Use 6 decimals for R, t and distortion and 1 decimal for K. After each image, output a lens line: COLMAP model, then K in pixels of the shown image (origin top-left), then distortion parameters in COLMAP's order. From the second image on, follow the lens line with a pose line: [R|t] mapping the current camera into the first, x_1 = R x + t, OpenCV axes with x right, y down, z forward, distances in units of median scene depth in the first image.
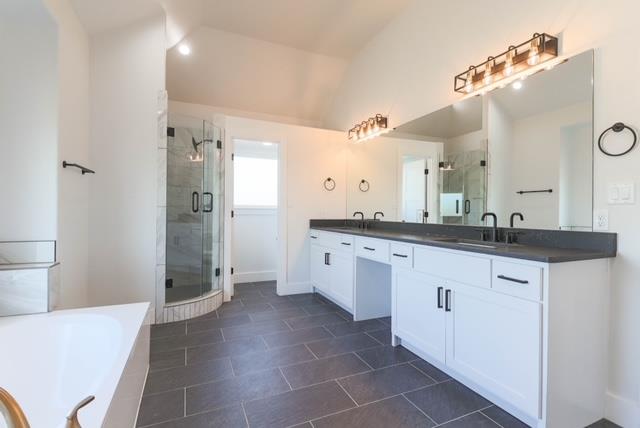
lens RADIAL K [[299.6, 0, 323.7], [0, 299.6, 213.2], [0, 0, 1]] dist [0.014750, -0.006492]
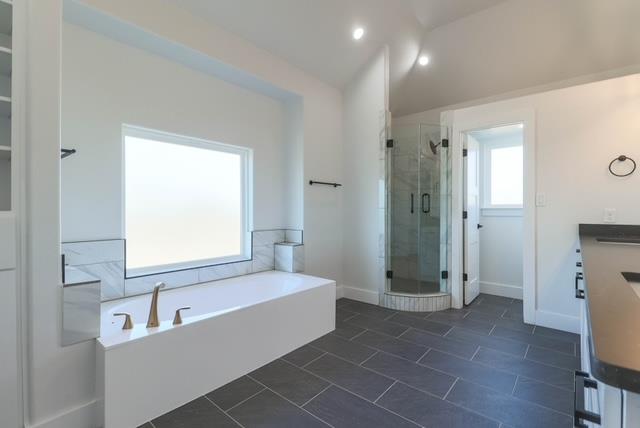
lens RADIAL K [[299.6, 0, 325.1], [0, 299.6, 212.7], [0, 0, 1]] dist [0.014750, -0.006492]
pose [[0.436423, -0.002528, -0.899738, 0.350597], [-0.002925, 0.999987, -0.004228, 0.000905], [0.899737, 0.004477, 0.436410, 0.227040]]
